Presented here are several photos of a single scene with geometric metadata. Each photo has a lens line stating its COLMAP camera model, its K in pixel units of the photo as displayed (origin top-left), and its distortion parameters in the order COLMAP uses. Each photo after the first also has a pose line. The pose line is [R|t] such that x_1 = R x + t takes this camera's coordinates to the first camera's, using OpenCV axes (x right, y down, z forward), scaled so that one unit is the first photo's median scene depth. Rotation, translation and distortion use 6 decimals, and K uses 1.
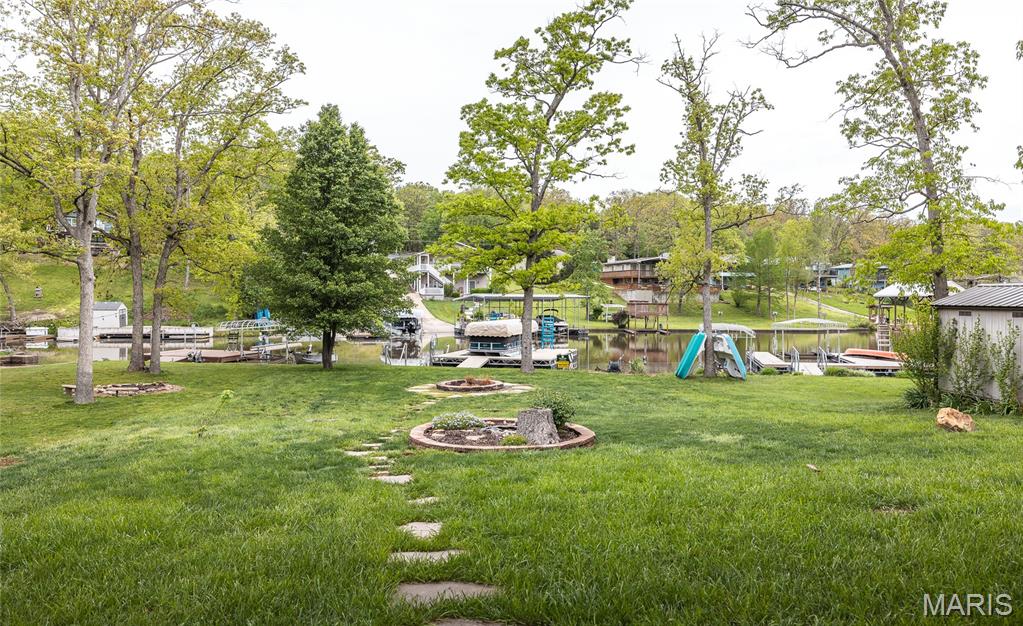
lens RADIAL K [[718.5, 0, 505.3], [0, 718.5, 305.5], [0, 0, 1]] dist [-0.016982, -0.000908]
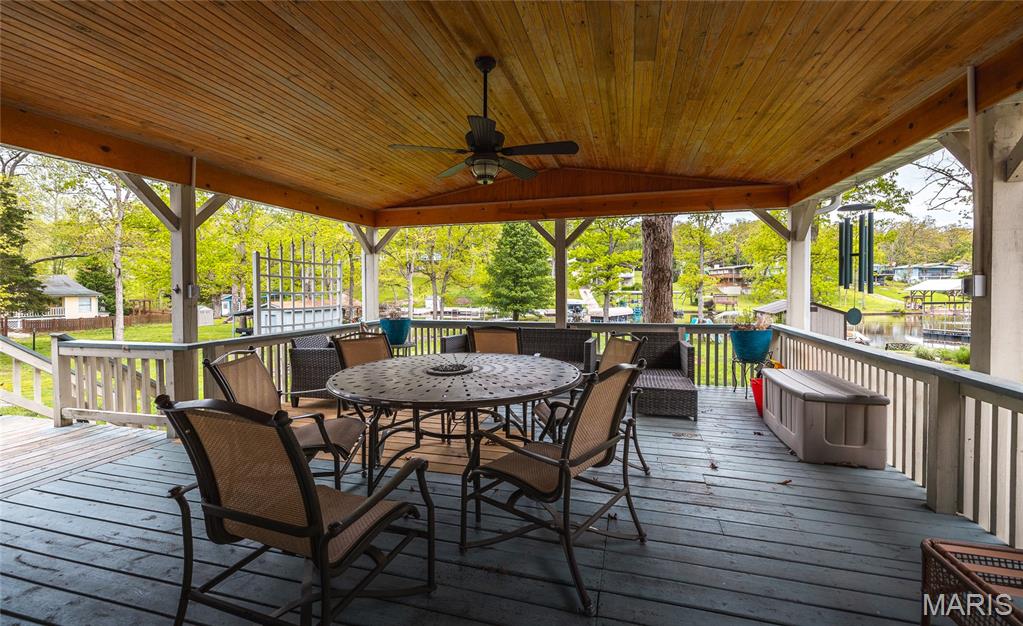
lens RADIAL K [[430.2, 0, 512.5], [0, 430.2, 307.5], [0, 0, 1]] dist [-0.000921, 0.000090]
pose [[0.939128, 0.008843, -0.343453, 0.191403], [0.002961, 0.999423, 0.033828, -0.026789], [0.343554, -0.032786, 0.938561, -0.215992]]
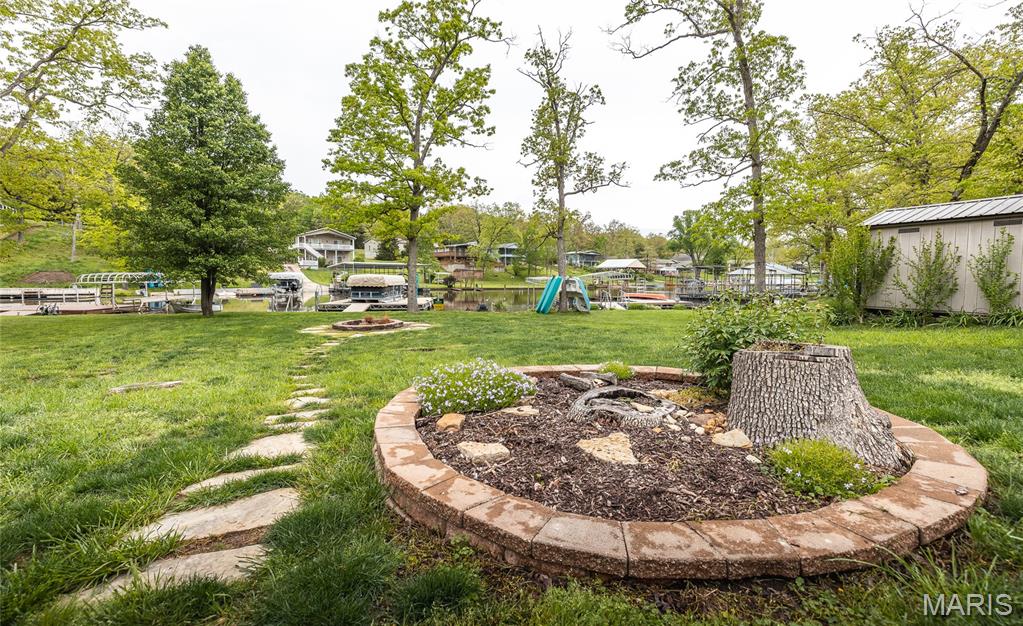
lens RADIAL K [[430.2, 0, 510.7], [0, 430.2, 302.7], [0, 0, 1]] dist [-0.000921, 0.000090]
pose [[0.941578, -0.020637, 0.336161, -0.050764], [0.002742, 0.998558, 0.053620, 0.039201], [-0.336782, -0.049565, 0.940277, 0.296318]]
